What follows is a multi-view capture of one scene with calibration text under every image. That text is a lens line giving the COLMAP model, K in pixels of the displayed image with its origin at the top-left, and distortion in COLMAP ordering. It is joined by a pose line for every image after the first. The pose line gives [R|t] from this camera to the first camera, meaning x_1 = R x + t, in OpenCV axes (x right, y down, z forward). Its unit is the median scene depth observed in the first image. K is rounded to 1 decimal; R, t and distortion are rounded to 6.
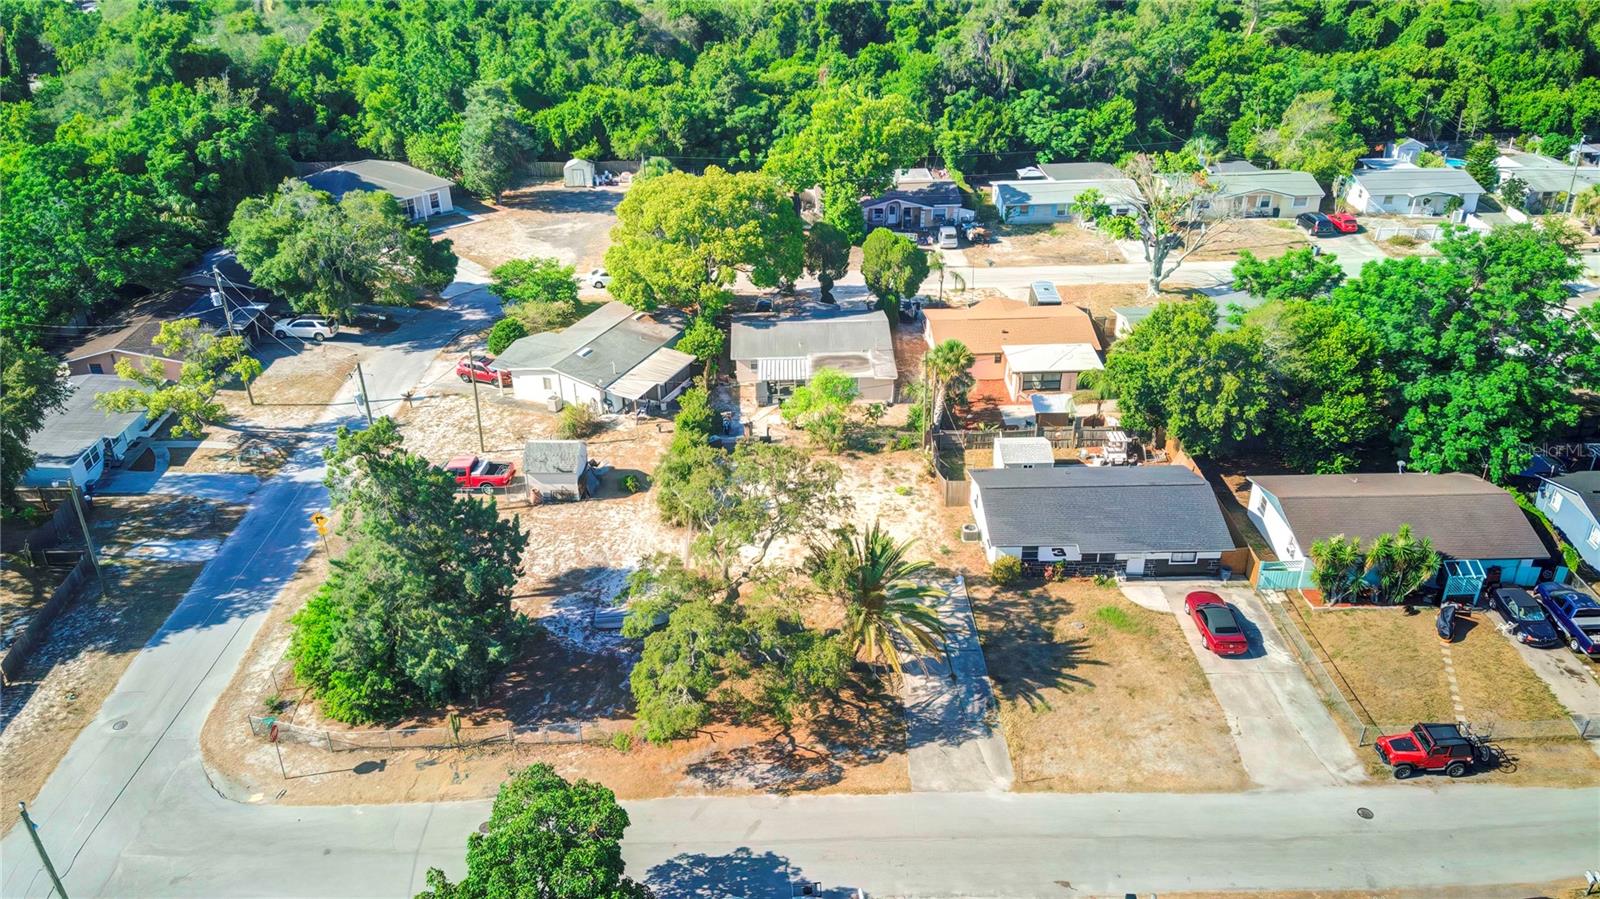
lens RADIAL K [[1163.2, 0, 798.1], [0, 1163.2, 455.4], [0, 0, 1]] dist [0.100587, -0.165909]
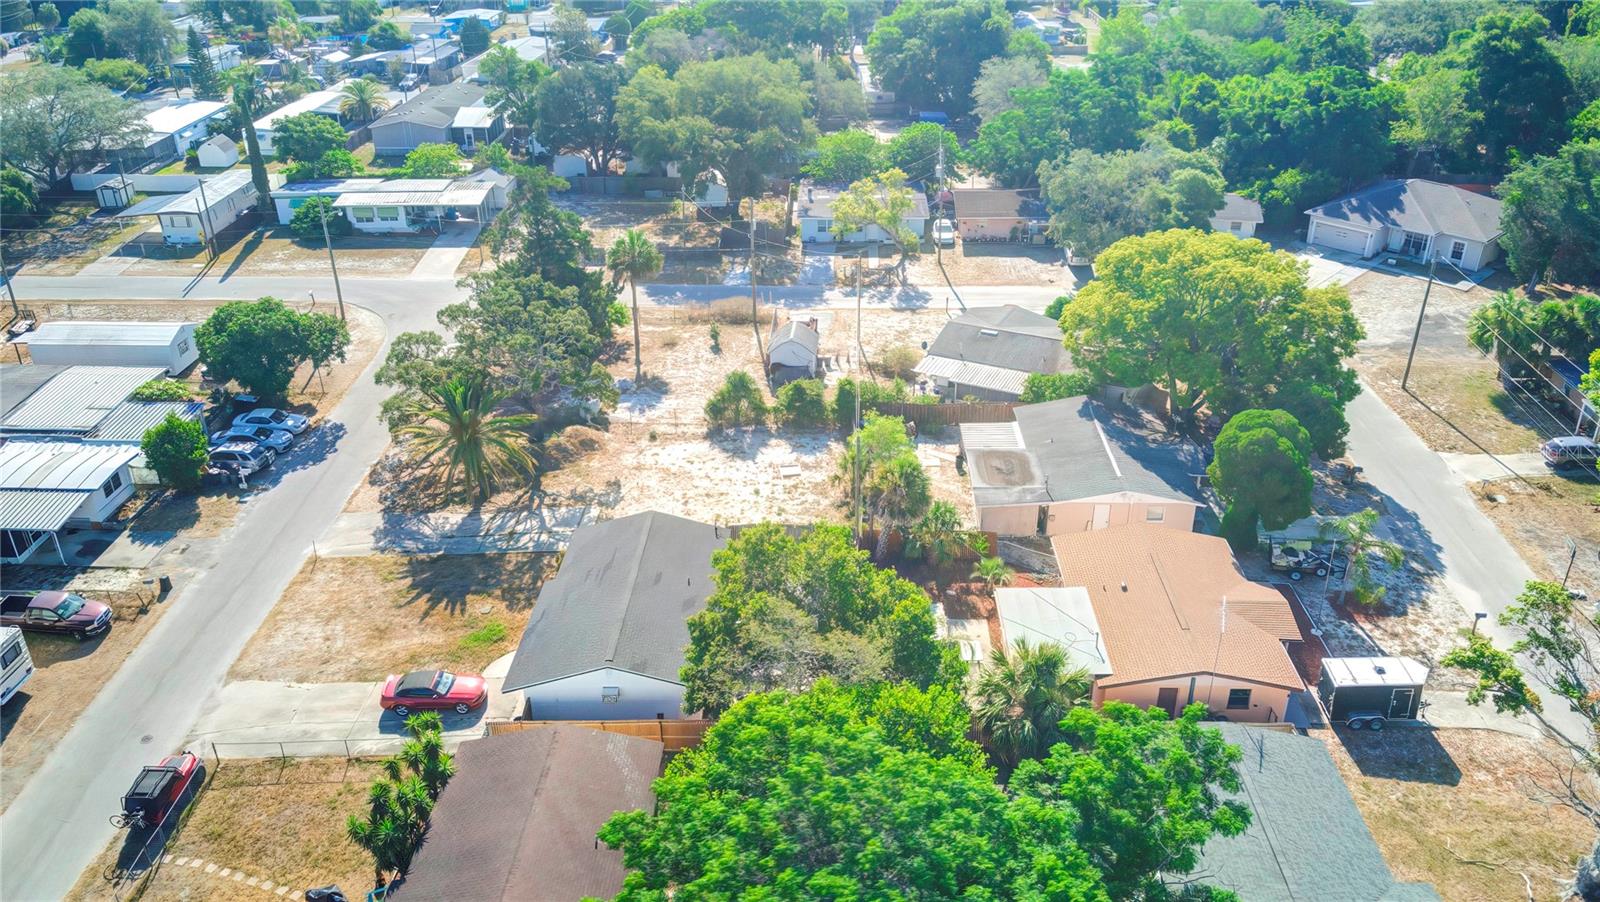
lens RADIAL K [[1140.6, 0, 812.8], [0, 1140.6, 450.5], [0, 0, 1]] dist [0.169099, -0.288066]
pose [[-0.045168, 0.489835, -0.870644, 0.712605], [-0.475314, 0.756023, 0.450007, -0.373609], [0.878656, 0.434155, 0.198678, 0.693903]]
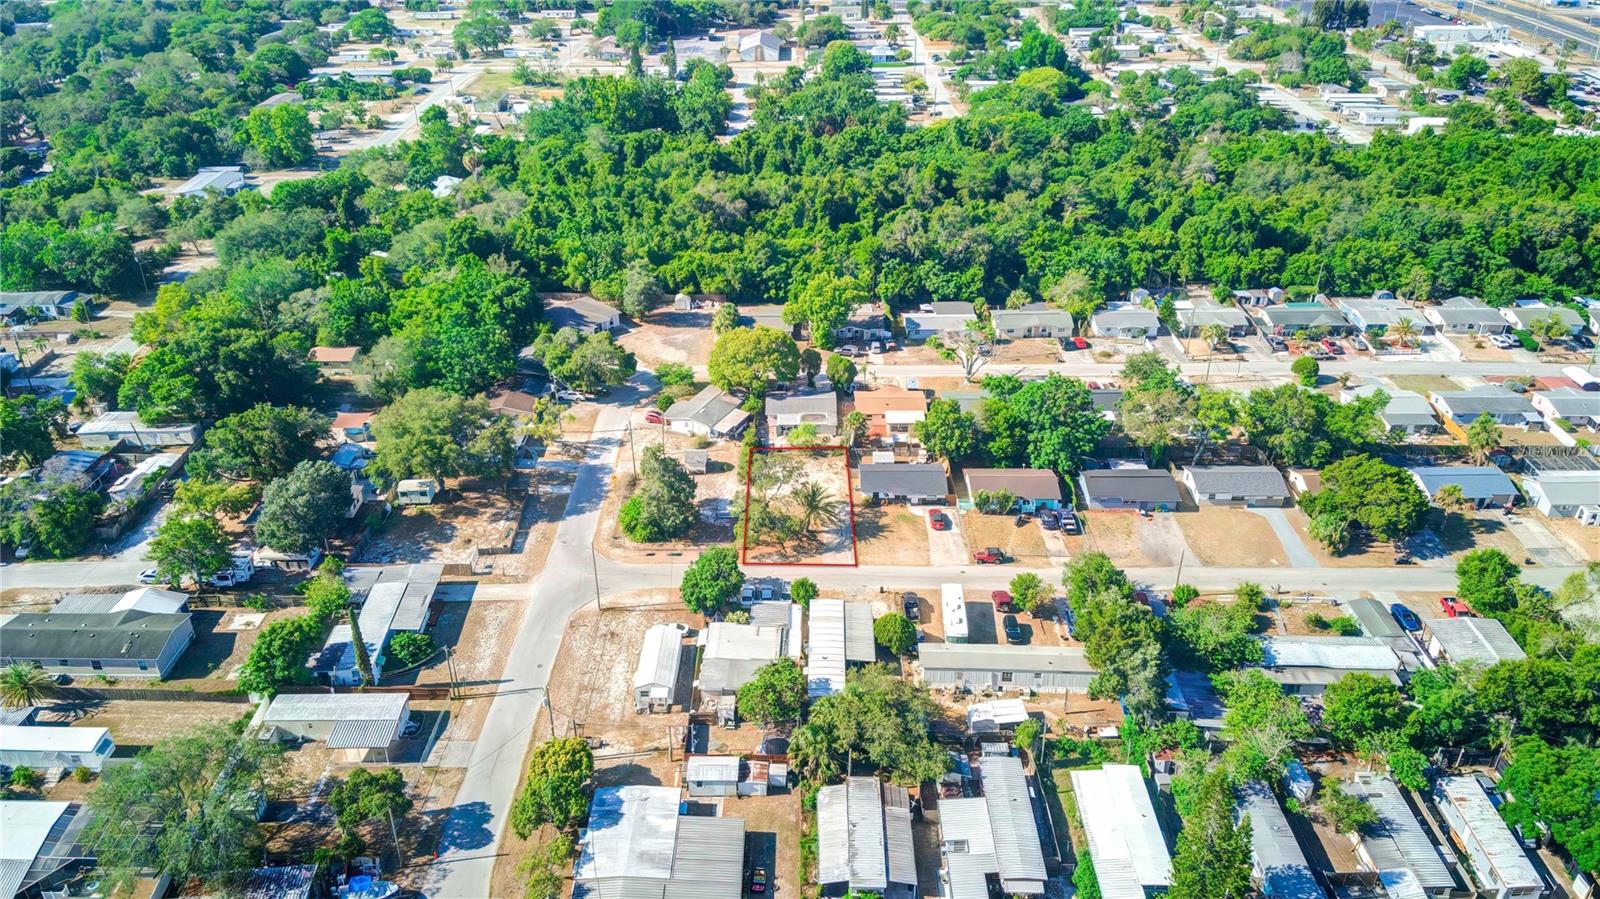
lens RADIAL K [[1152.1, 0, 800.0], [0, 1152.1, 449.5], [0, 0, 1]] dist [0.147751, -0.245185]
pose [[0.999703, 0.017919, -0.016540, 0.047810], [-0.018017, 0.999821, -0.005803, -0.002691], [0.016433, 0.006099, 0.999846, -1.240891]]
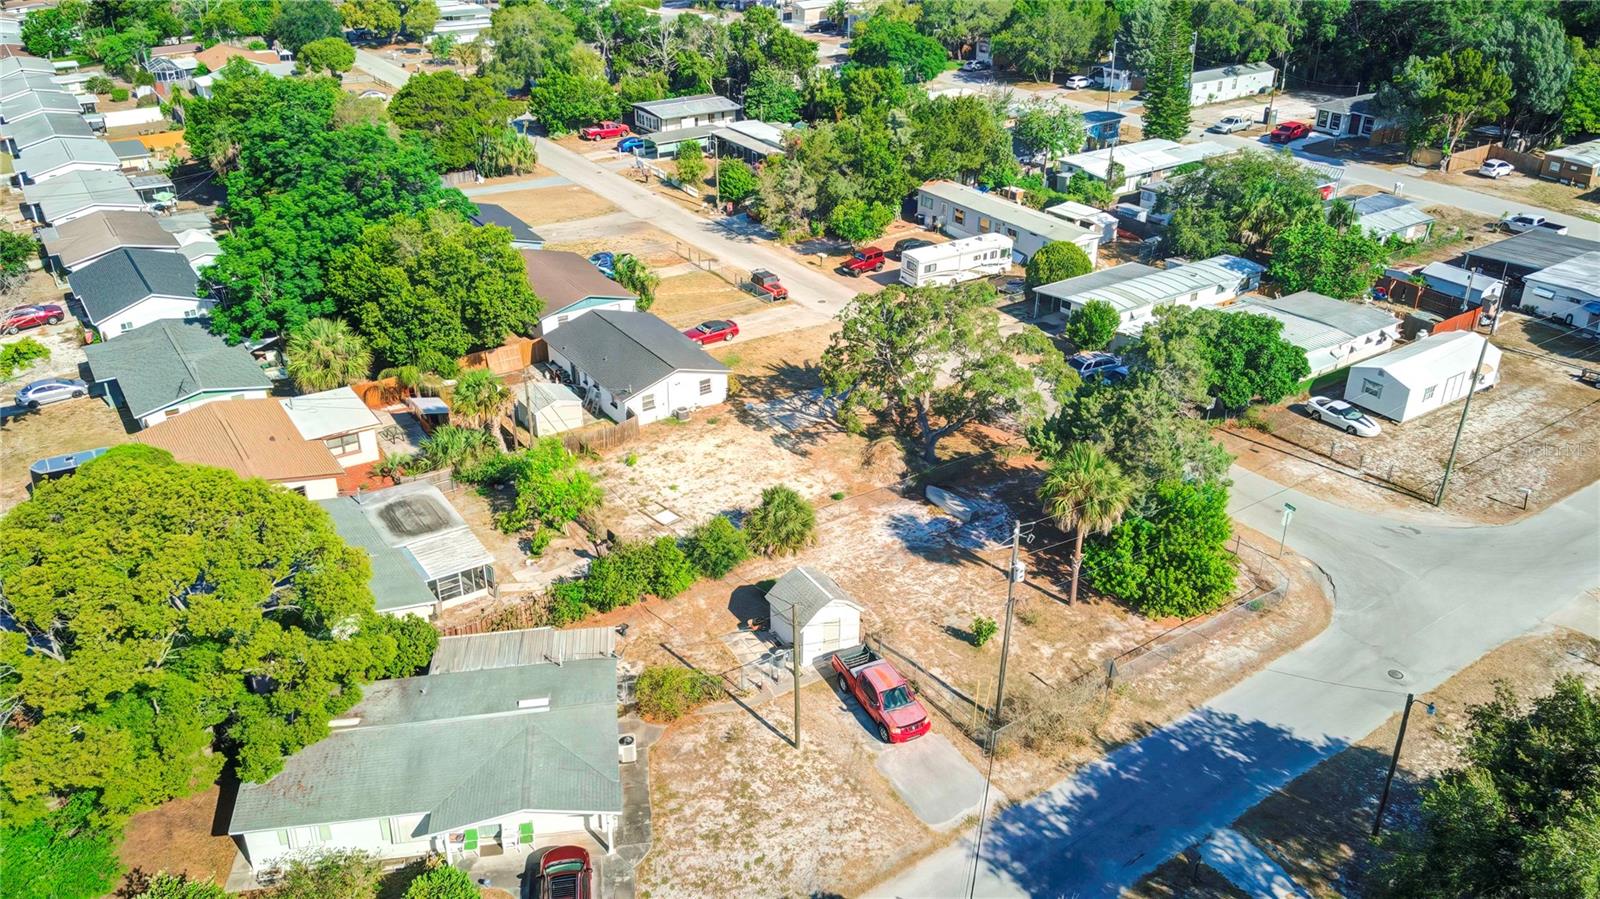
lens RADIAL K [[1186.4, 0, 792.3], [0, 1186.4, 440.7], [0, 0, 1]] dist [0.163981, -0.268886]
pose [[-0.539415, -0.382097, 0.750355, -0.627535], [0.413393, 0.656164, 0.631313, -0.479611], [-0.733578, 0.650731, -0.195989, 0.912388]]
